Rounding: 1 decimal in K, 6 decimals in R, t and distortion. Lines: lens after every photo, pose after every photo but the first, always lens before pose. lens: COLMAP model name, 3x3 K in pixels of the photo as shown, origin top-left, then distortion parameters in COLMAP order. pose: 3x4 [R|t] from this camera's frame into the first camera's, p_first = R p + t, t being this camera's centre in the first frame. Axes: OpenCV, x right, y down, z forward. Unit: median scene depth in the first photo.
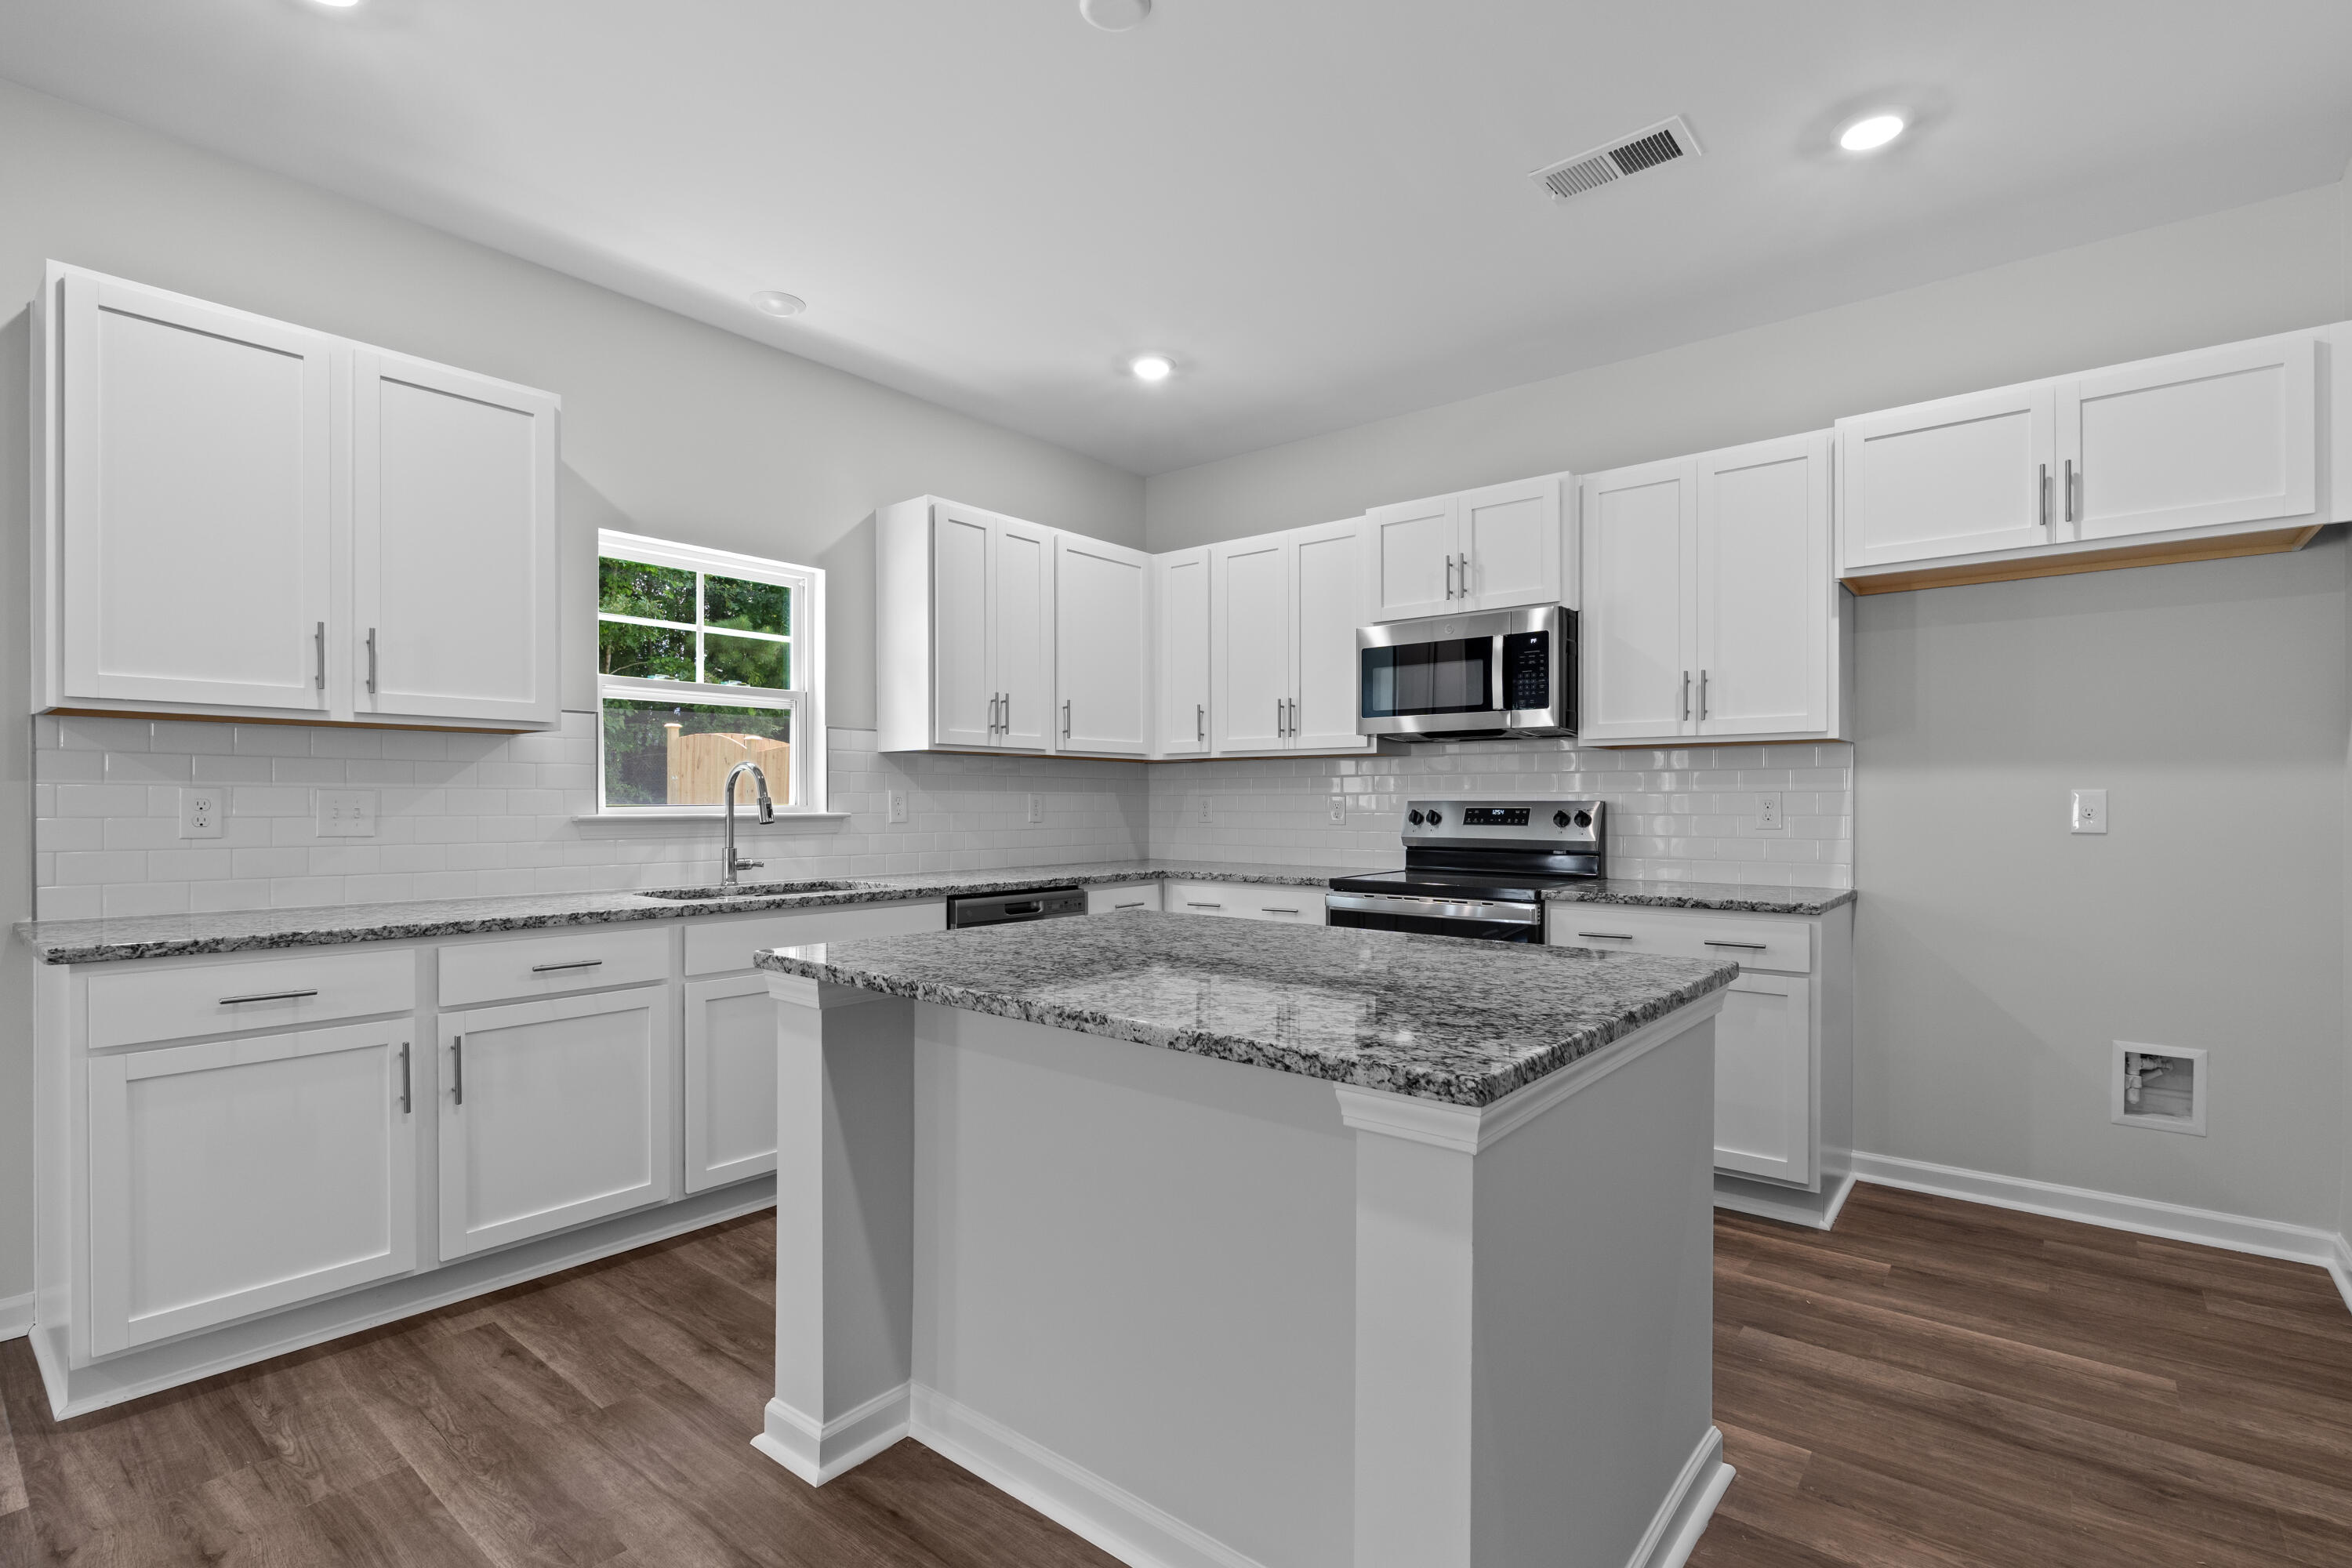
lens RADIAL K [[1067.3, 0, 1195.3], [0, 1067.3, 791.0], [0, 0, 1]] dist [-0.002354, -0.000721]
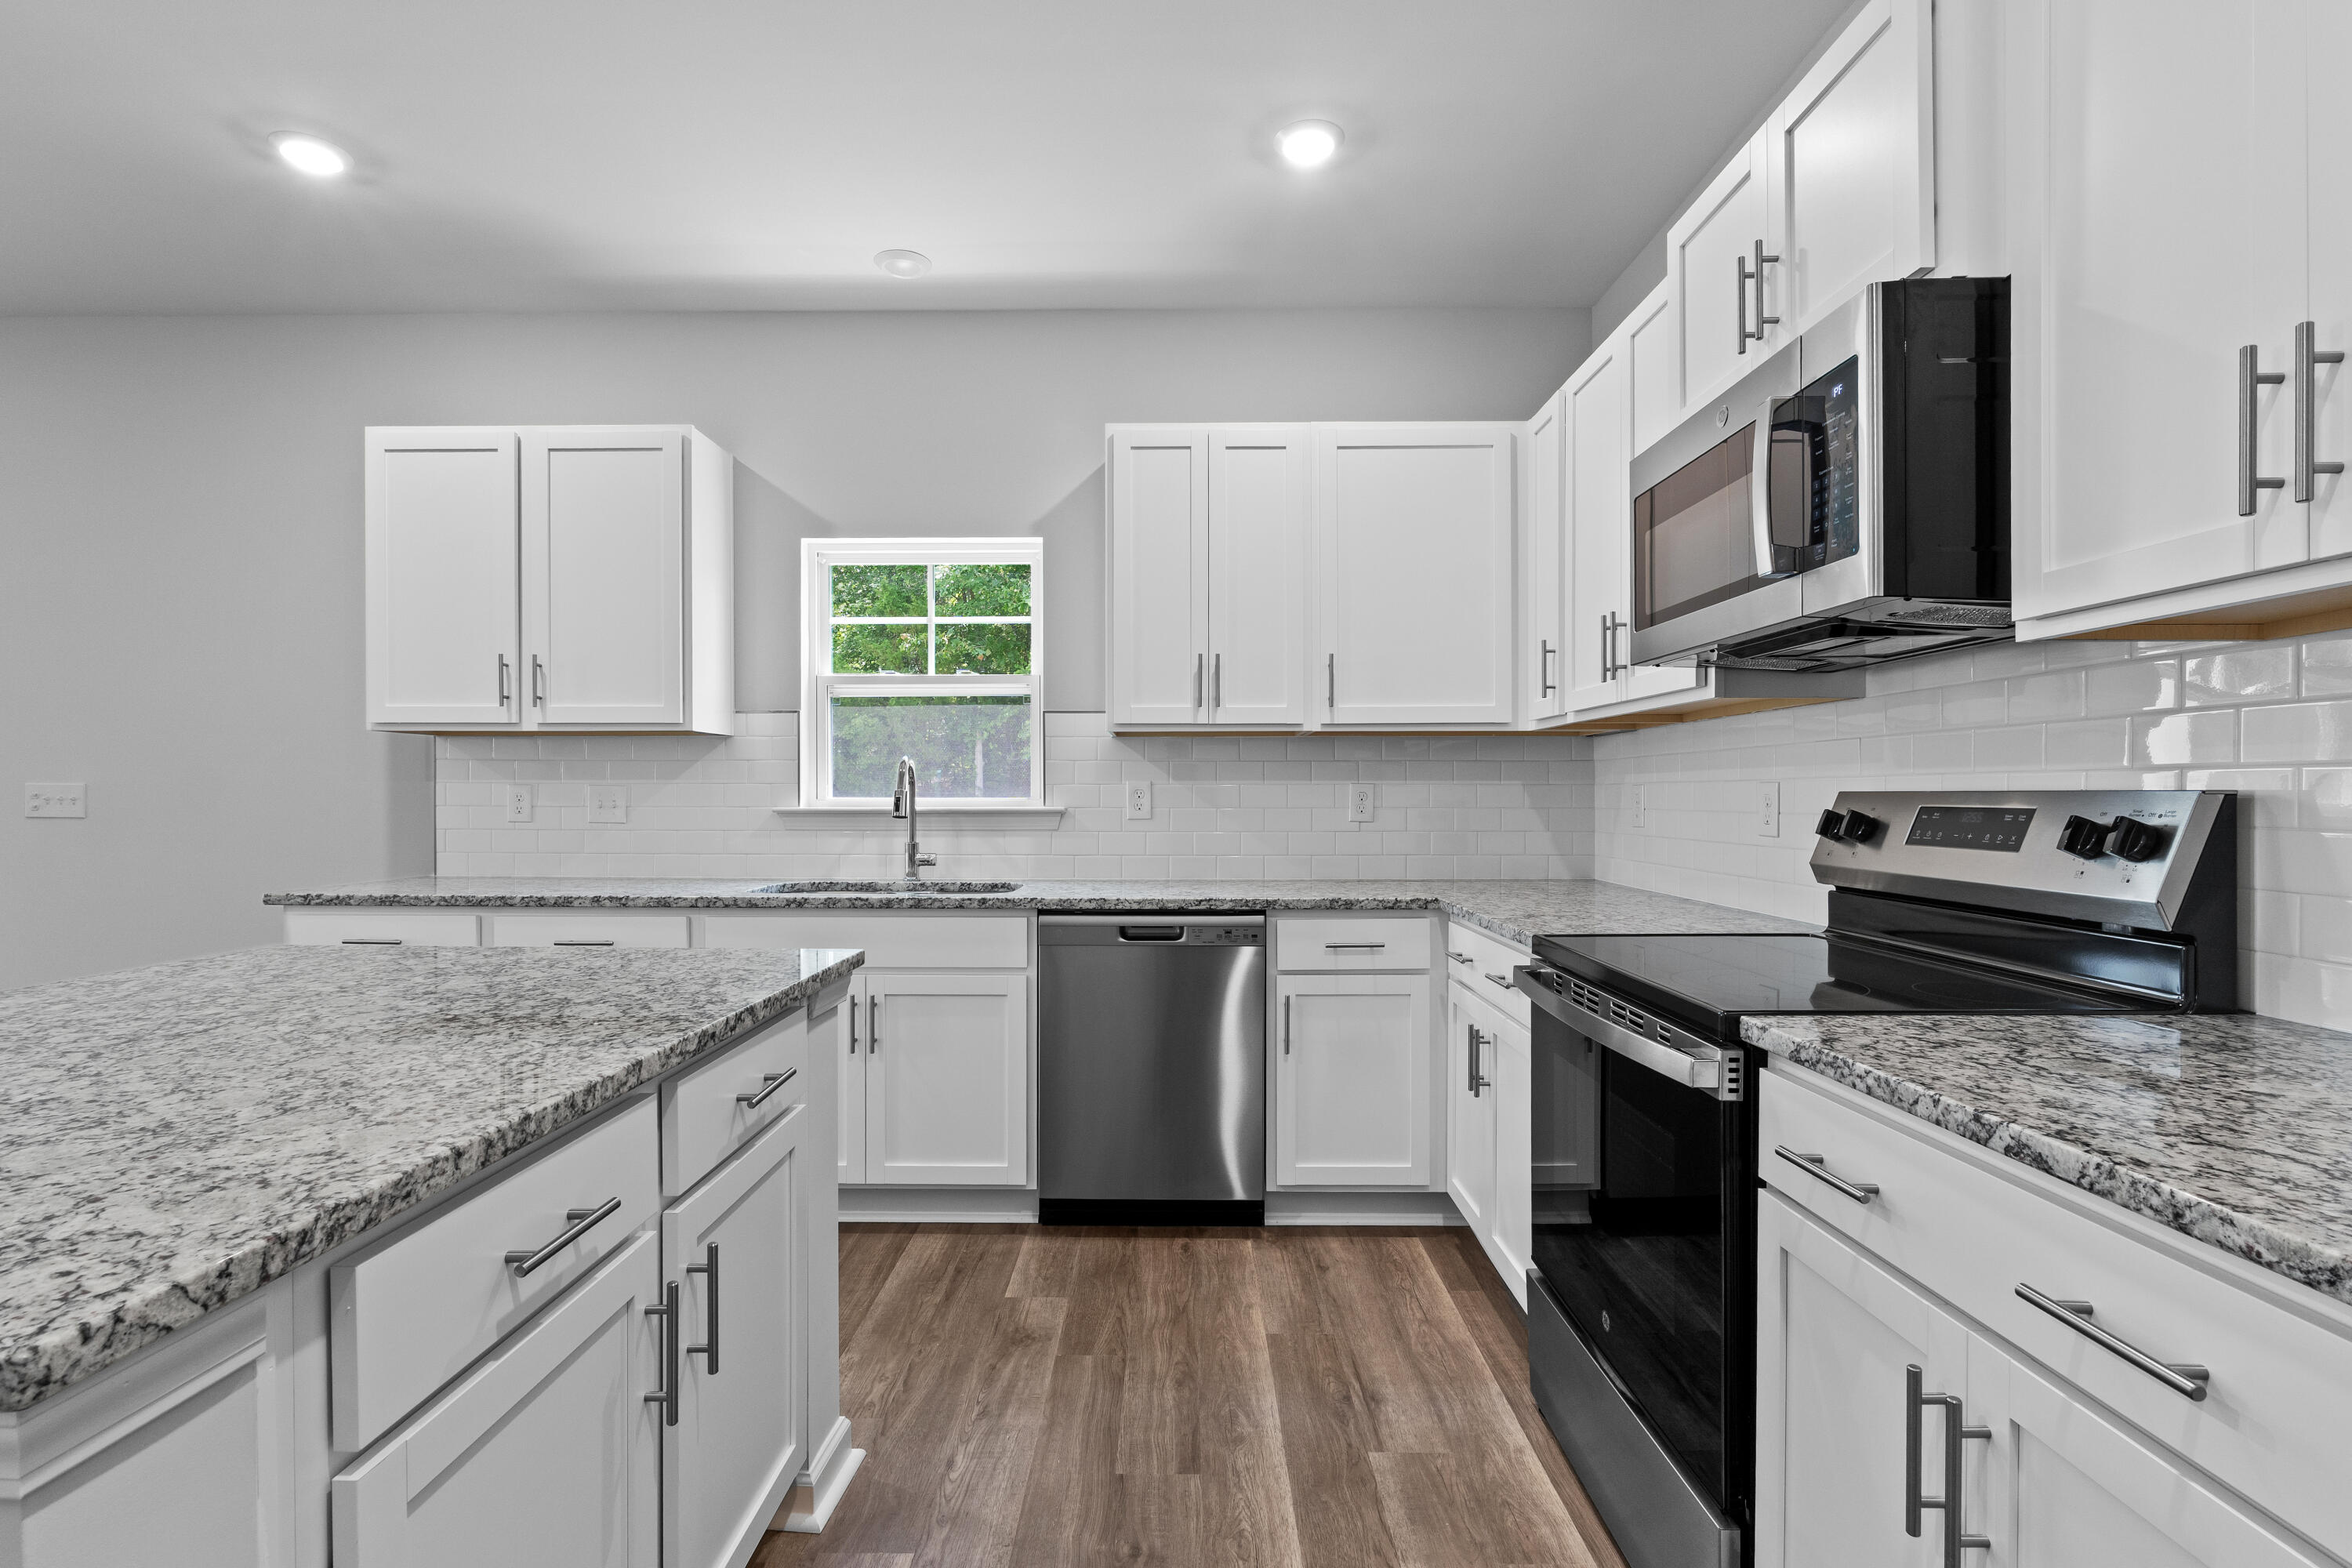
lens RADIAL K [[1067.3, 0, 1174.6], [0, 1067.3, 796.9], [0, 0, 1]] dist [-0.002354, -0.000721]
pose [[0.627975, 0.000877, -0.778233, 0.452102], [0.007892, 0.999941, 0.007495, 0.006503], [0.778194, -0.010849, 0.627931, 0.548679]]
